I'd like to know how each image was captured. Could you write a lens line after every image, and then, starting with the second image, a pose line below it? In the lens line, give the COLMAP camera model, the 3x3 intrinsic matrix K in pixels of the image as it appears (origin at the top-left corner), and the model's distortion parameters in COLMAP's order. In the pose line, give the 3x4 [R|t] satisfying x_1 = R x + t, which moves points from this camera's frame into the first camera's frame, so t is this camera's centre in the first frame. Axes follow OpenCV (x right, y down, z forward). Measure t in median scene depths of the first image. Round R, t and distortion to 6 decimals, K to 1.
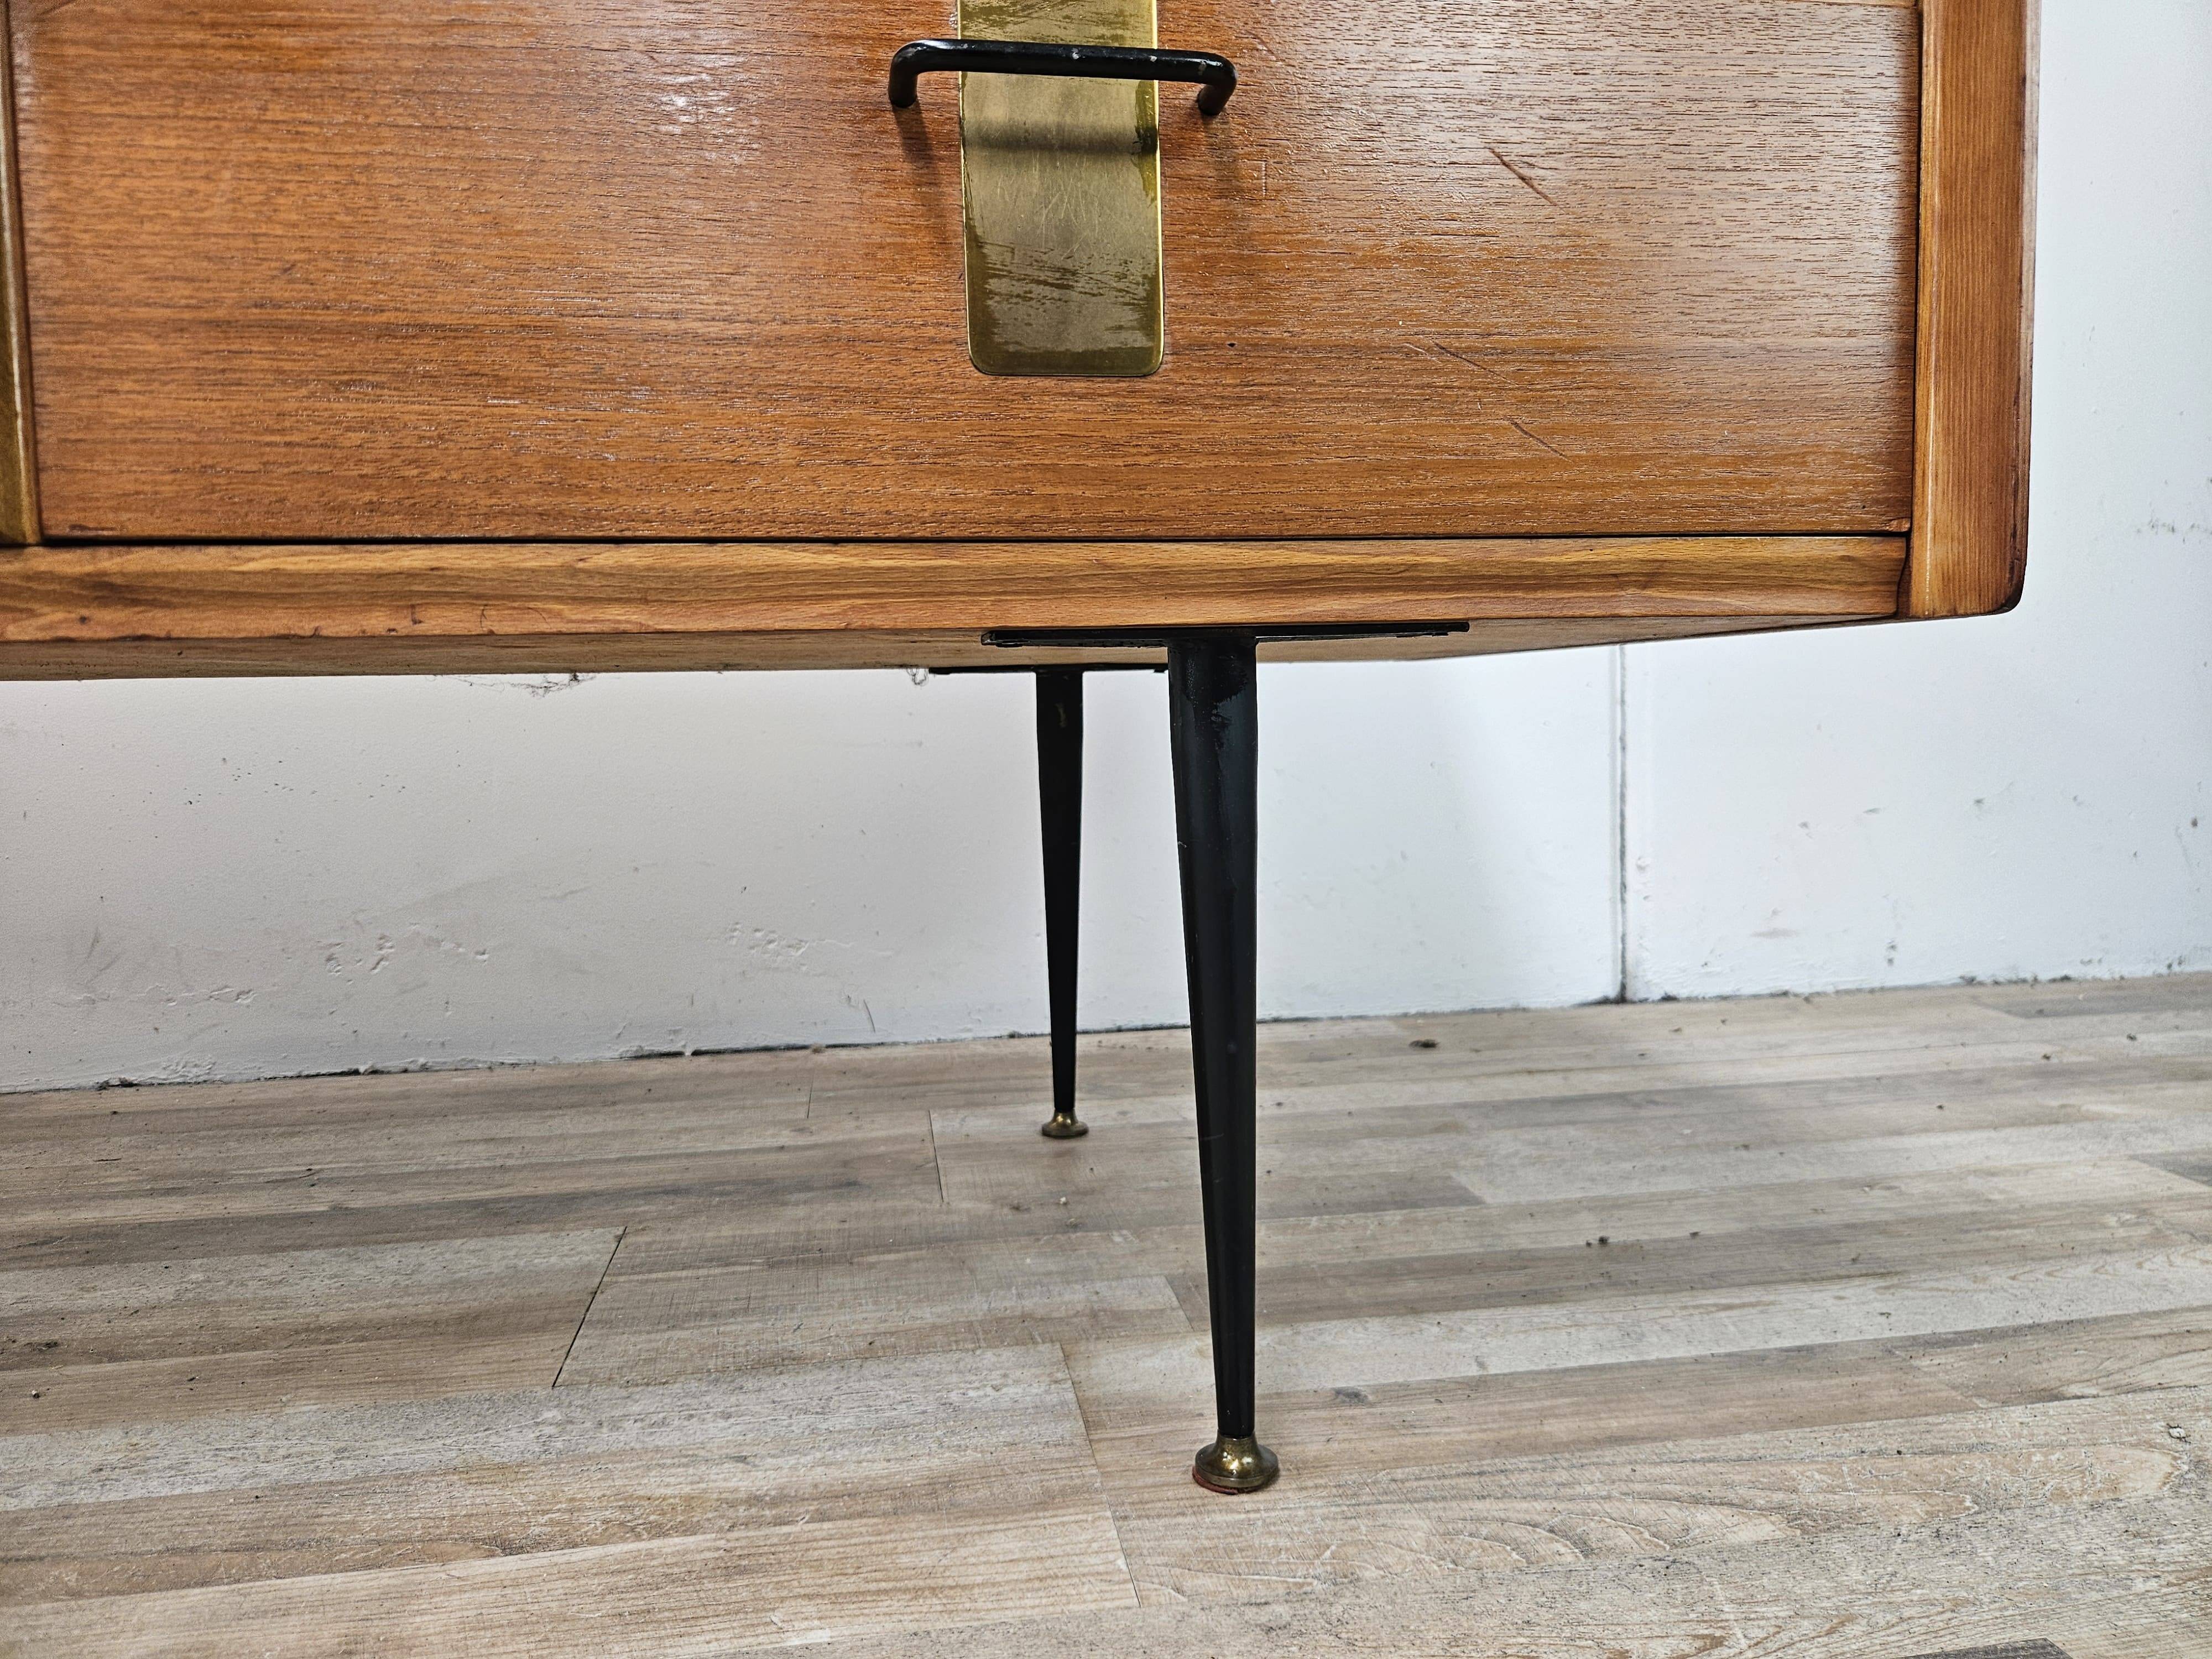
lens RADIAL K [[1521.5, 0, 1128.1], [0, 1521.5, 806.8], [0, 0, 1]] dist [0.037557, -0.045484]
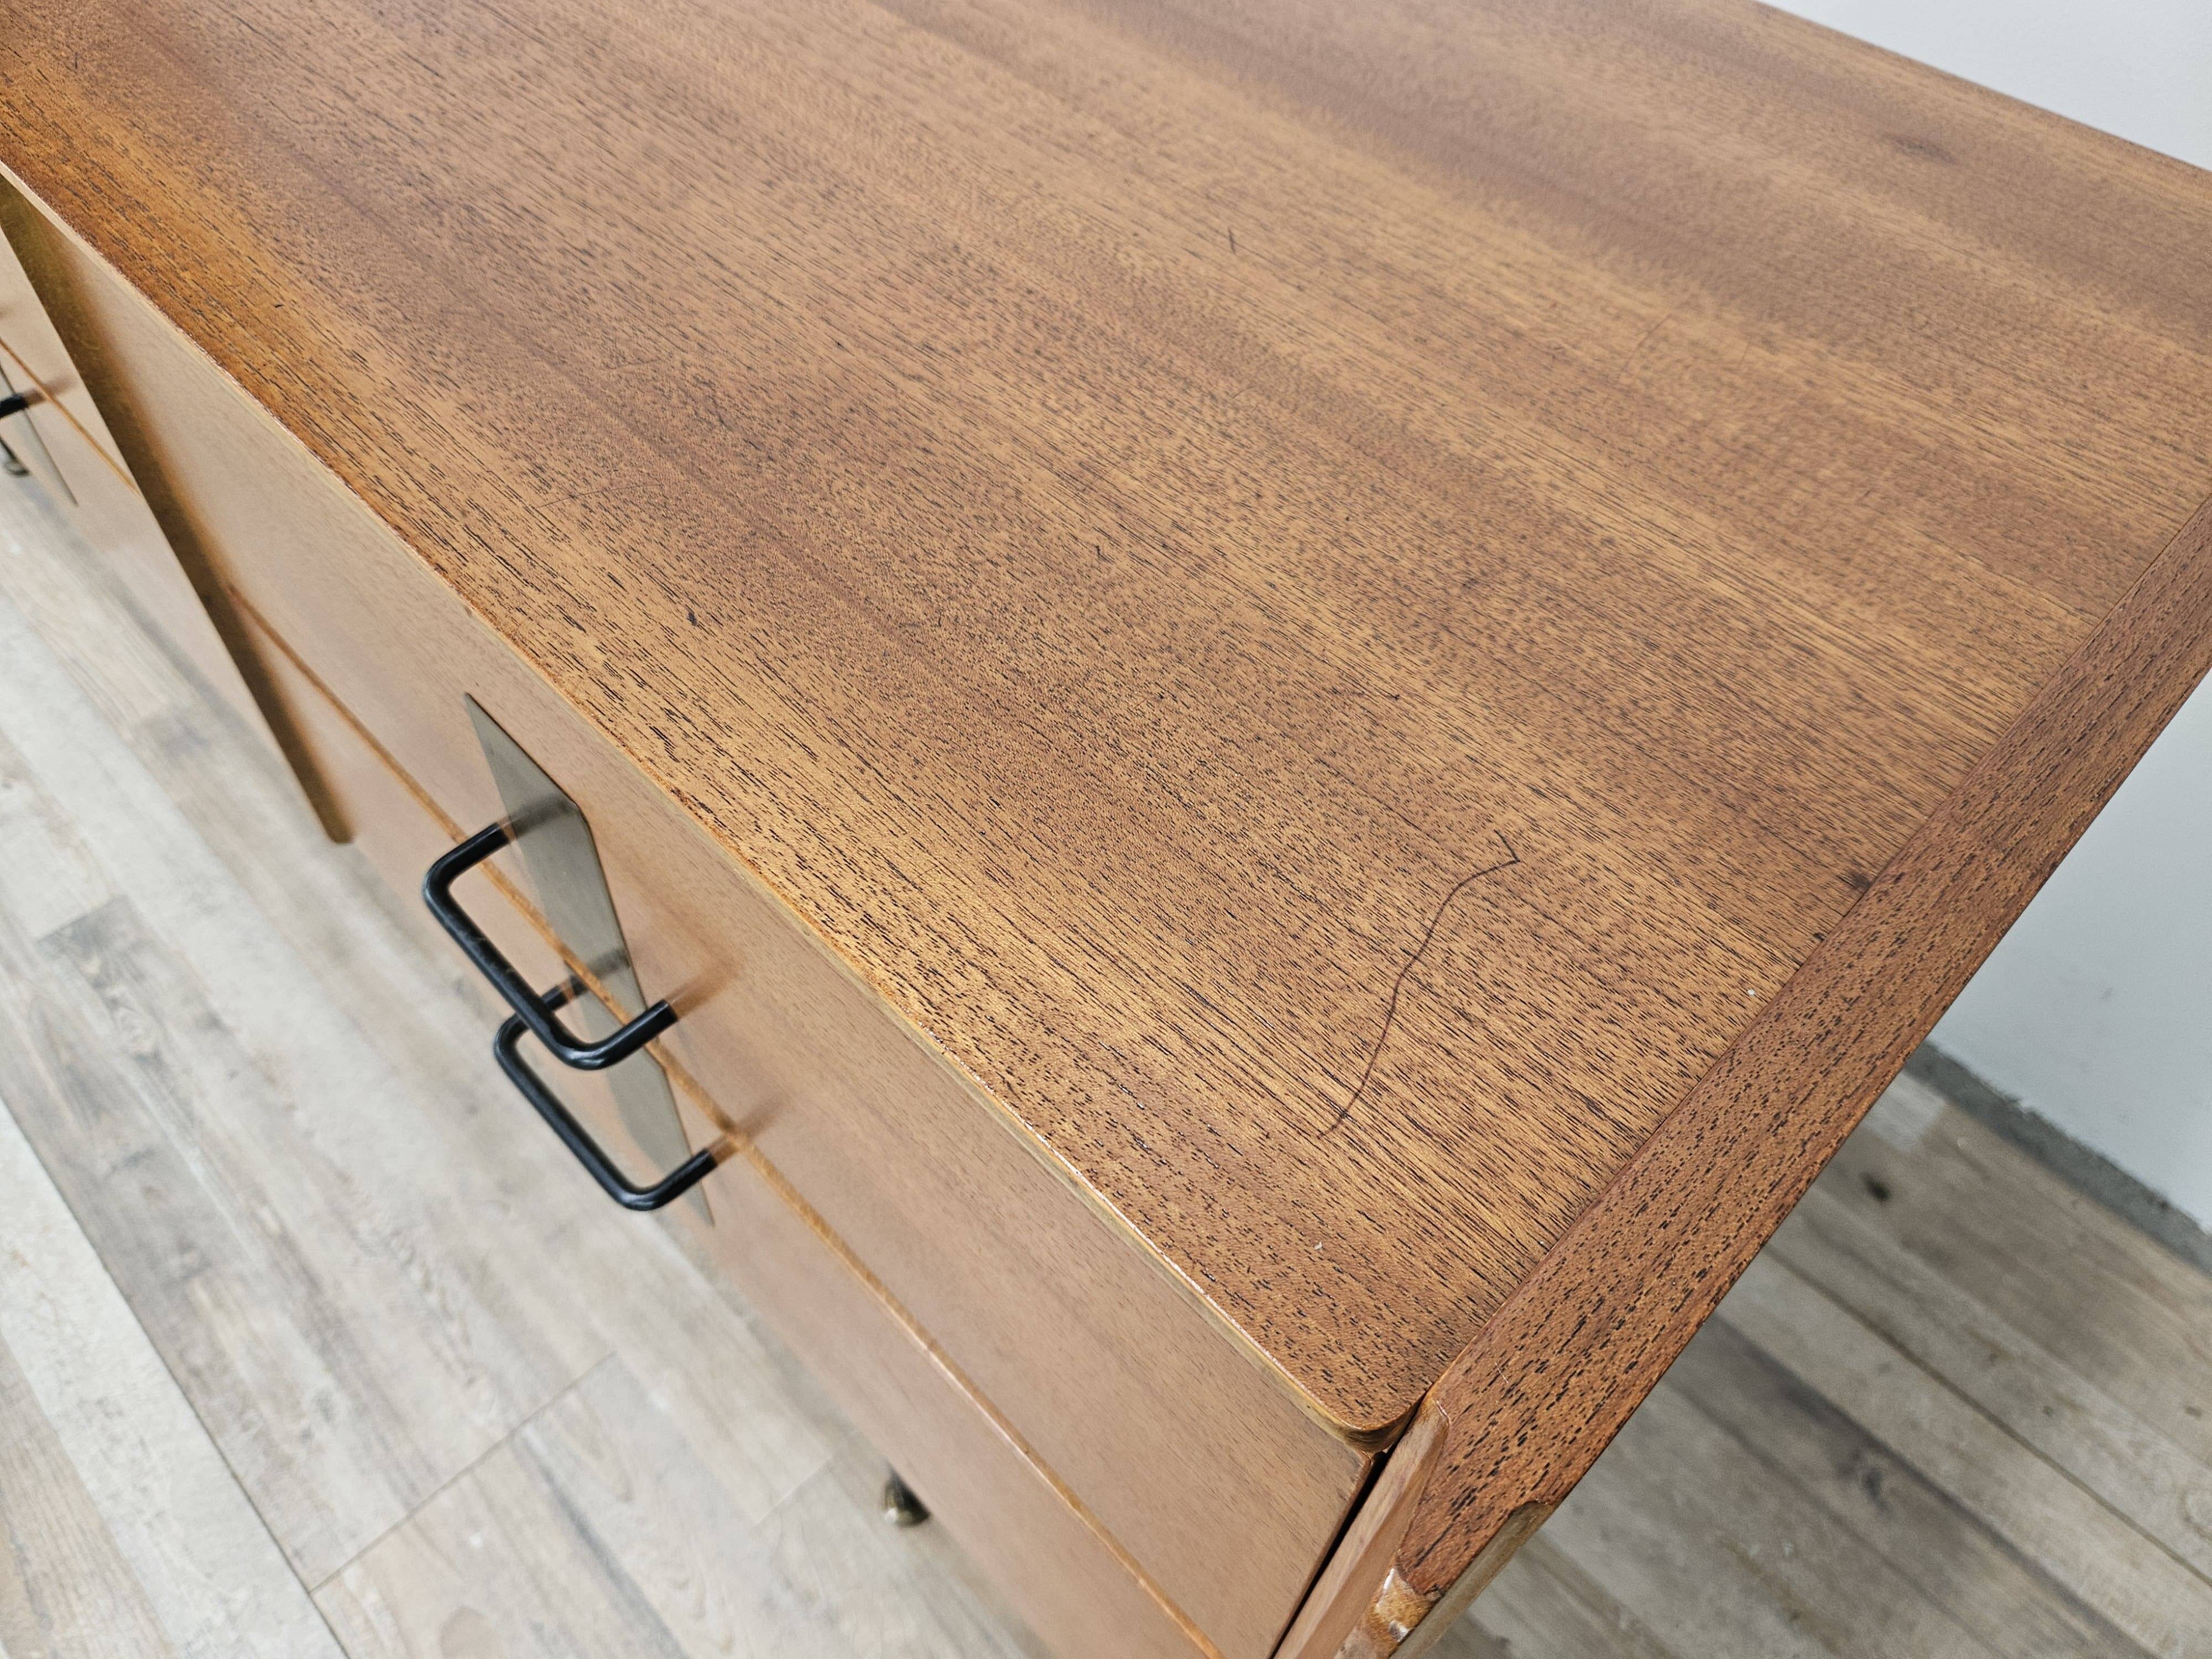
lens RADIAL K [[1521.5, 0, 1069.9], [0, 1521.5, 844.6], [0, 0, 1]] dist [0.037557, -0.045484]
pose [[0.570589, 0.659525, -0.489341, 0.483981], [-0.116098, 0.654656, 0.746958, -1.204877], [0.812988, -0.369394, 0.450109, 0.634988]]
